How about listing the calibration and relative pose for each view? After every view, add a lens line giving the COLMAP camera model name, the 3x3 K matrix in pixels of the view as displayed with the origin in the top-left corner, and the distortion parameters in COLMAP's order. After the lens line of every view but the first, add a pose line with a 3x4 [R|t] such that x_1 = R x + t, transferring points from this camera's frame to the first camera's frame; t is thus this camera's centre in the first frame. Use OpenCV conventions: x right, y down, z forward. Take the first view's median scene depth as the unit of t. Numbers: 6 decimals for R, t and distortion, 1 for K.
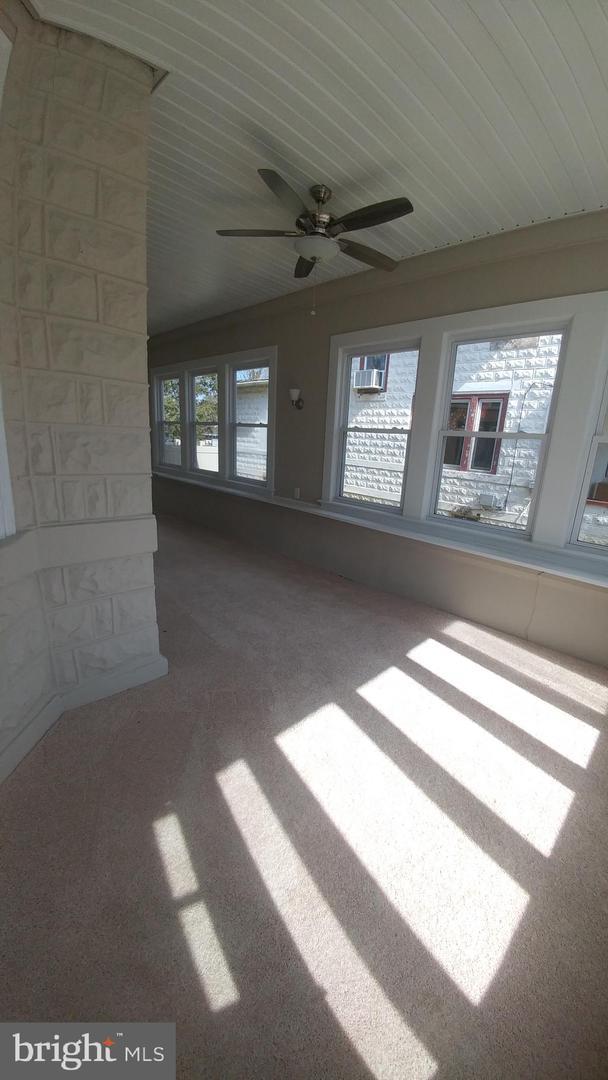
lens RADIAL K [[390.1, 0, 325.0], [0, 390.1, 539.2], [0, 0, 1]] dist [-0.030451, -0.009981]
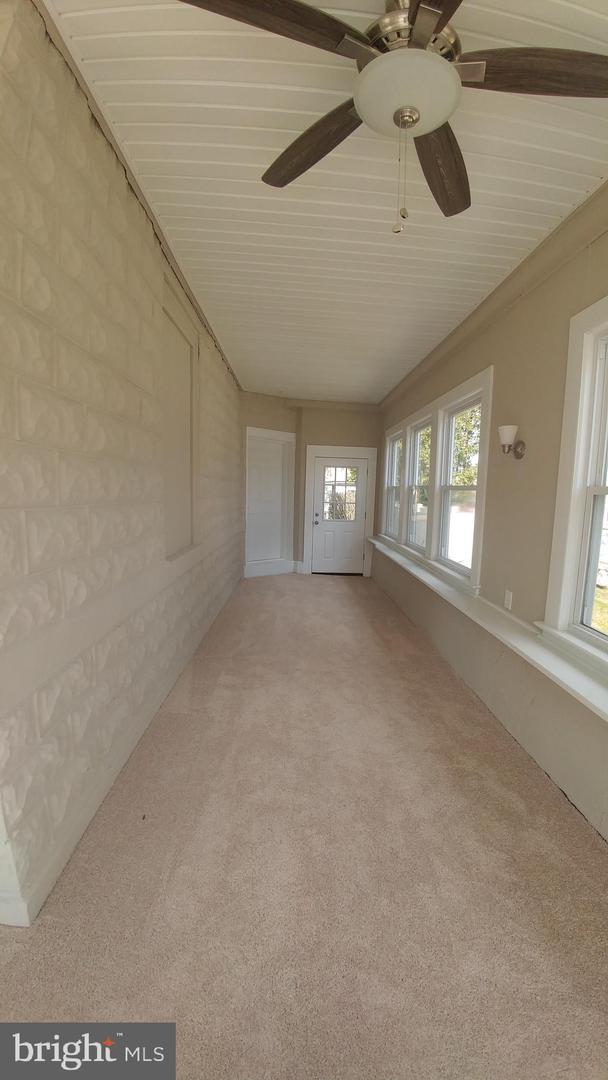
lens RADIAL K [[390.1, 0, 325.0], [0, 390.1, 539.2], [0, 0, 1]] dist [-0.030451, -0.009981]
pose [[0.743779, 0.052391, -0.666369, 0.111068], [-0.161844, 0.981375, -0.103488, -0.110680], [0.648536, 0.184820, 0.738406, 0.411164]]
